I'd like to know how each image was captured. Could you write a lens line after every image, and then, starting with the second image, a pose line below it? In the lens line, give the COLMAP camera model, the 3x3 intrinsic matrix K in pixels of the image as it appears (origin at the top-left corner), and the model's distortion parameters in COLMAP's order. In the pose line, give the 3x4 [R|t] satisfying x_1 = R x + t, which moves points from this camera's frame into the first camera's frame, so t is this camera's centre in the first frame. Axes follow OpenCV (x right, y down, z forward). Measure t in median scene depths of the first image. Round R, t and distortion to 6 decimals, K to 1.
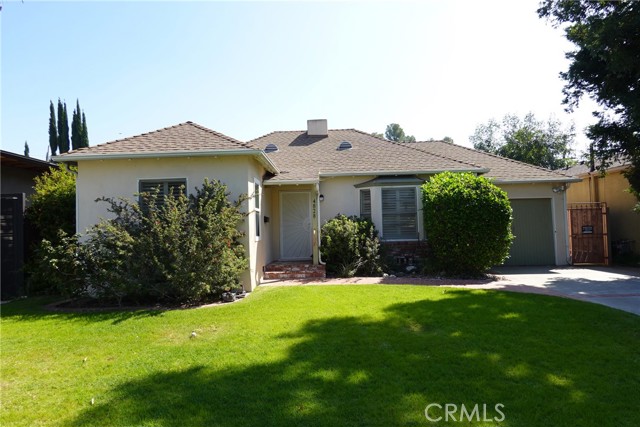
lens RADIAL K [[427.1, 0, 316.4], [0, 427.1, 211.4], [0, 0, 1]] dist [-0.004335, 0.002146]
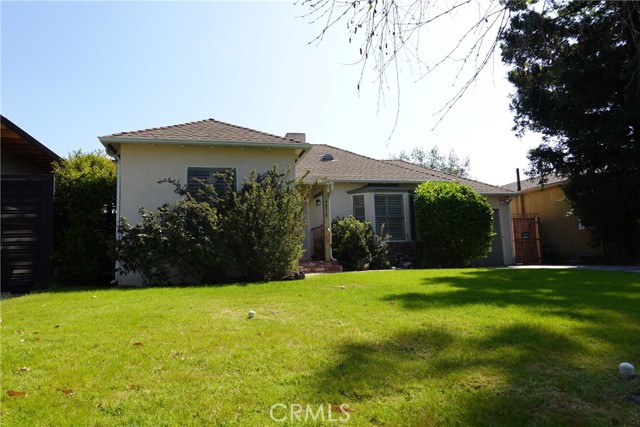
lens RADIAL K [[427.1, 0, 316.4], [0, 427.1, 211.4], [0, 0, 1]] dist [-0.004335, 0.002146]
pose [[0.965302, 0.024095, 0.260020, -0.289330], [-0.003948, 0.996967, -0.077728, 0.079686], [-0.261105, 0.074004, 0.962470, -0.021675]]
